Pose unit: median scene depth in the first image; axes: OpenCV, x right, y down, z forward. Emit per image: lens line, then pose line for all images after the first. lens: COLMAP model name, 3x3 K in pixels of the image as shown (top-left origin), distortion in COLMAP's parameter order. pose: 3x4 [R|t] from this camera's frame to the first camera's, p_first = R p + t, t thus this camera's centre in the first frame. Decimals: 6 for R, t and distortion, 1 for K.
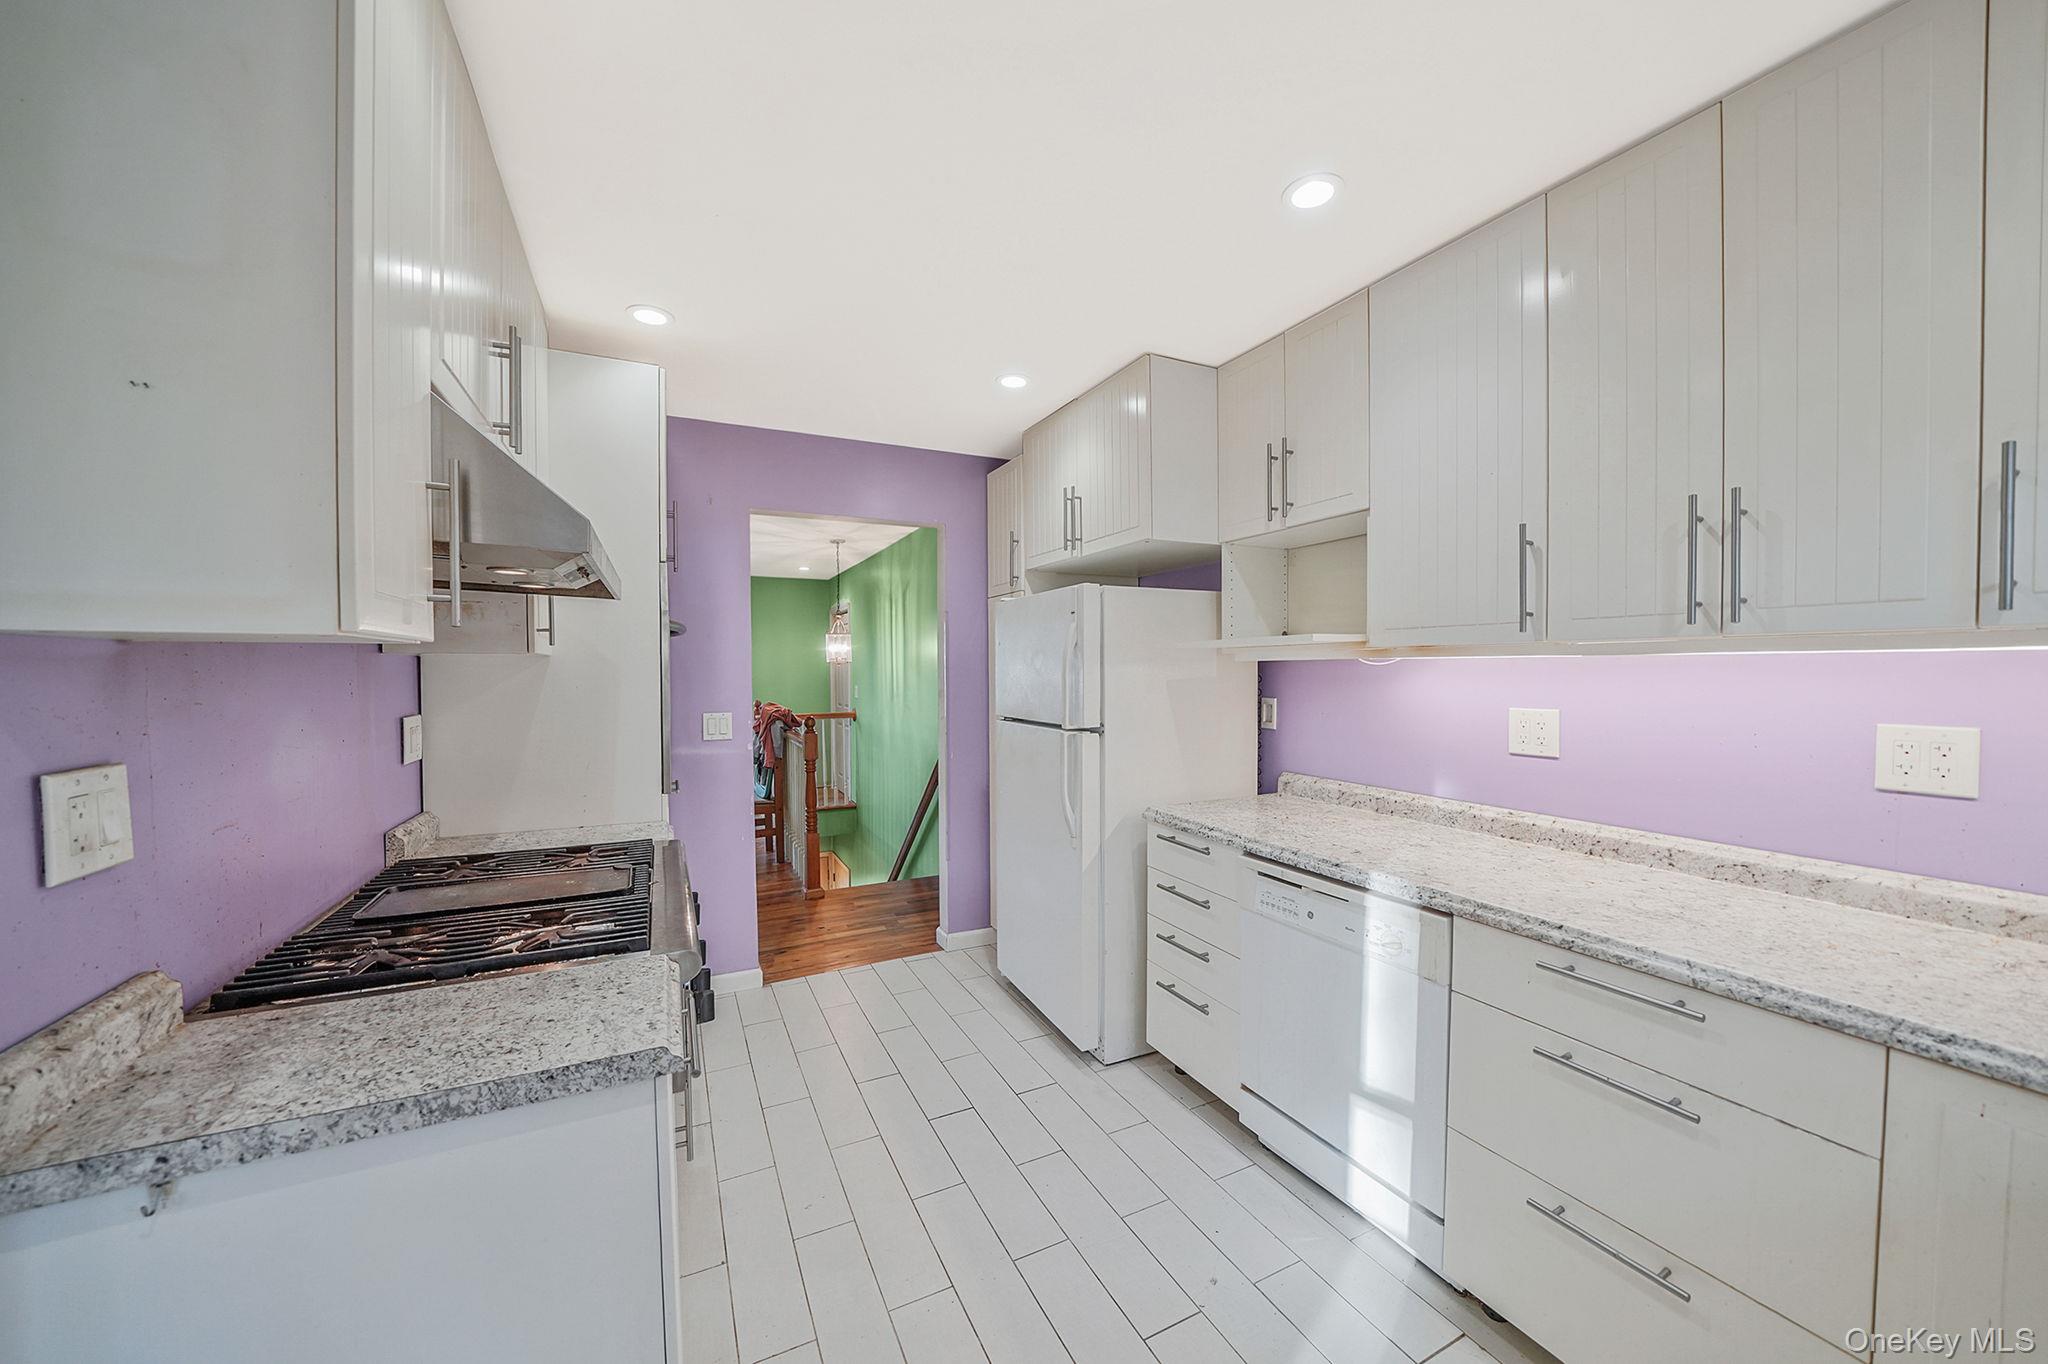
lens RADIAL K [[766.0, 0, 1024.0], [0, 766.0, 682.0], [0, 0, 1]] dist [-0.002123, -0.000219]
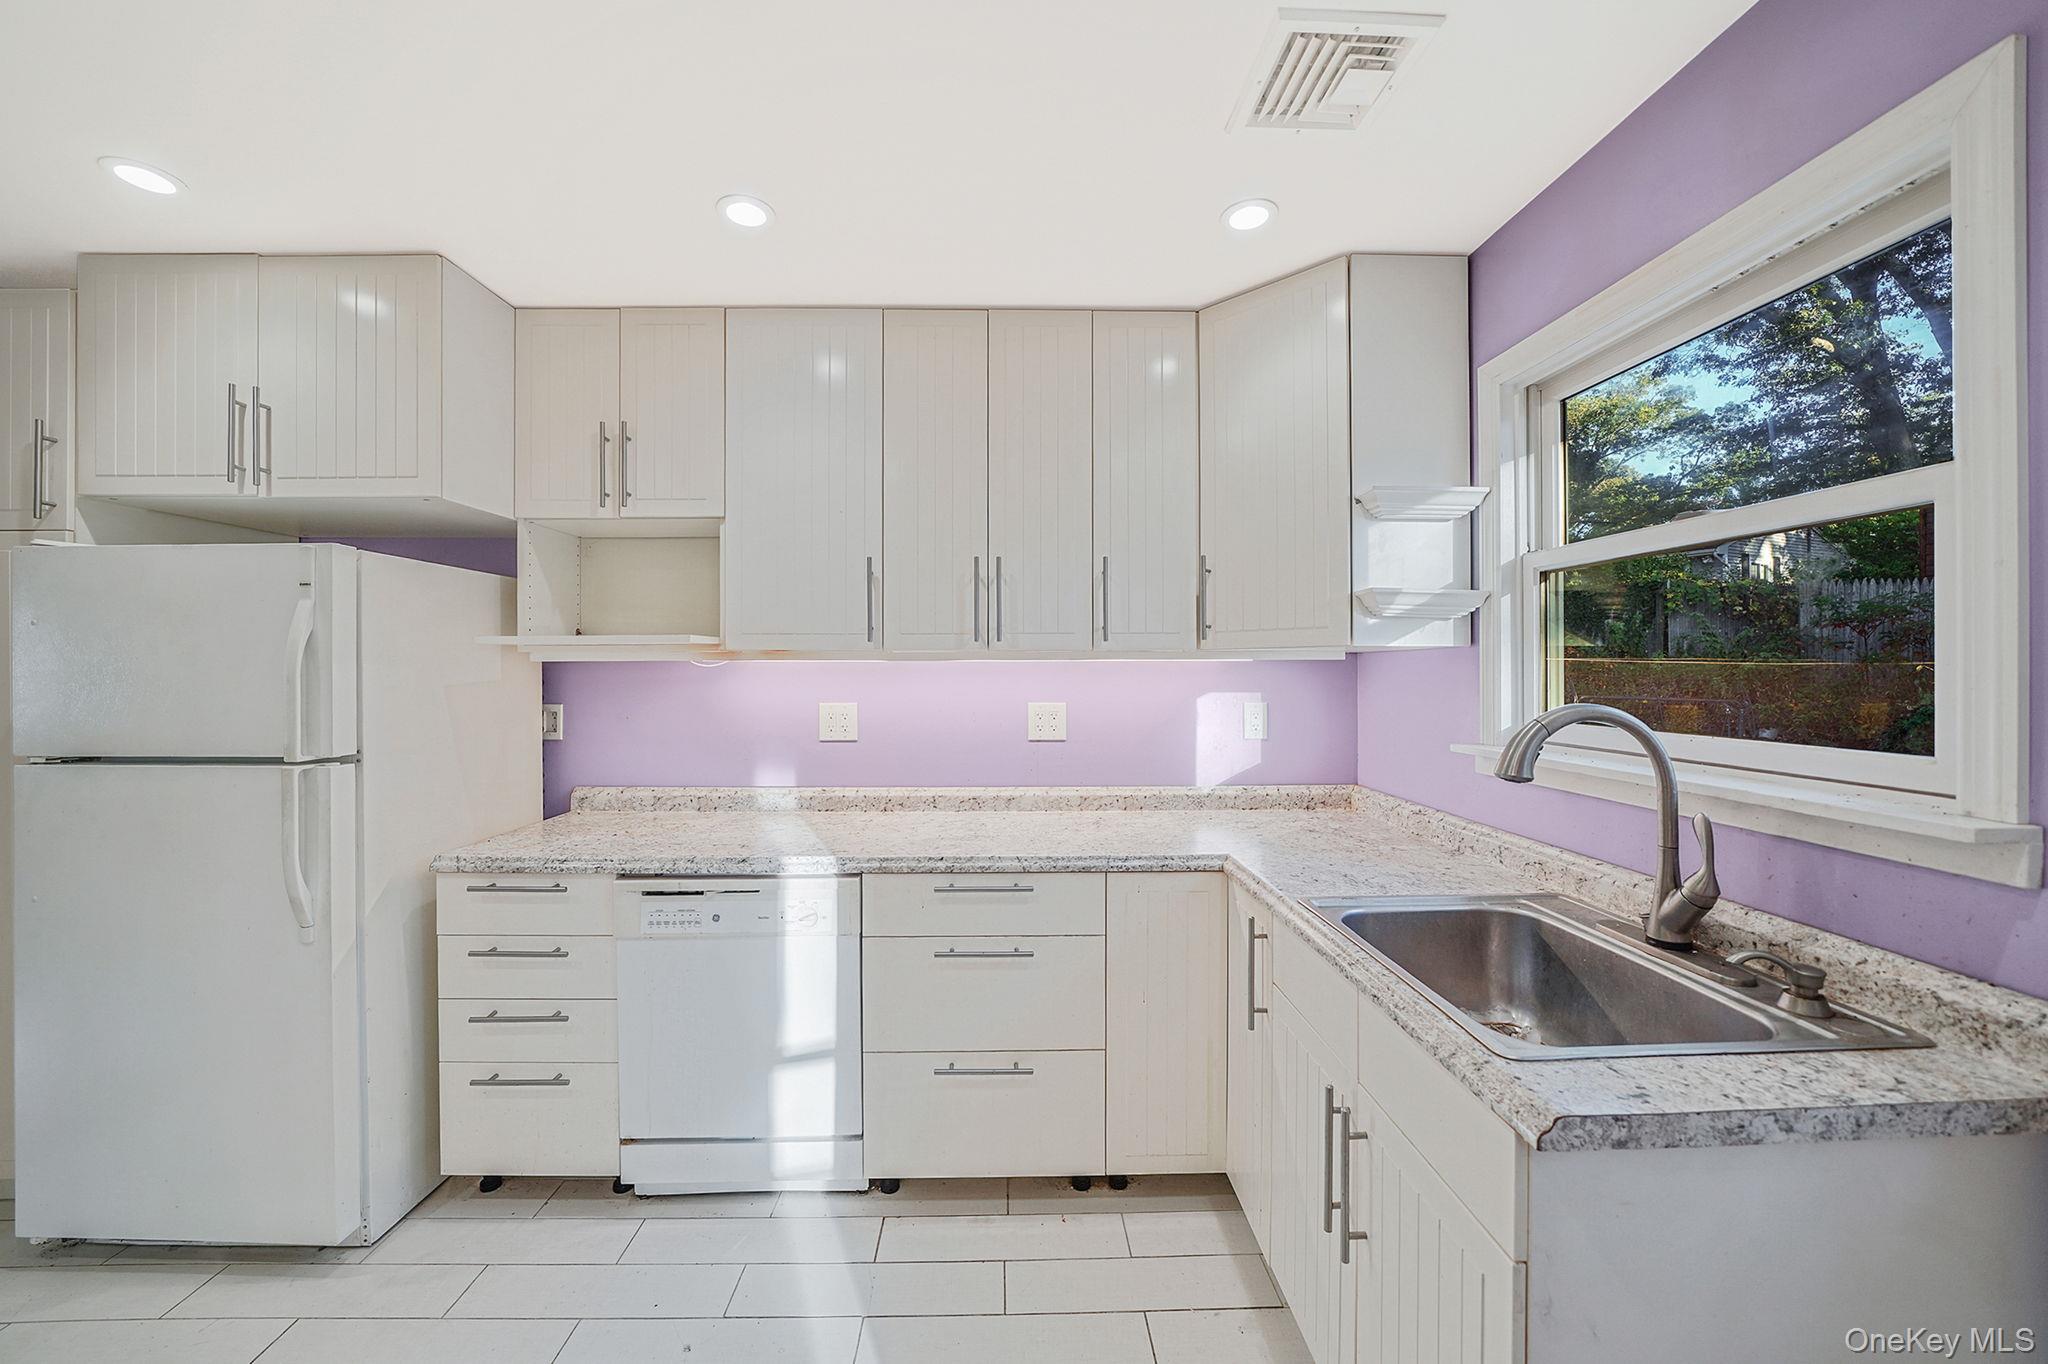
lens RADIAL K [[781.3, 0, 1022.6], [0, 781.3, 662.1], [0, 0, 1]] dist [0.000672, 0.000102]
pose [[0.414146, 0.014421, 0.910096, -0.338480], [0.015994, 0.999605, -0.023118, 0.002193], [-0.910070, 0.024131, 0.413751, 0.185029]]
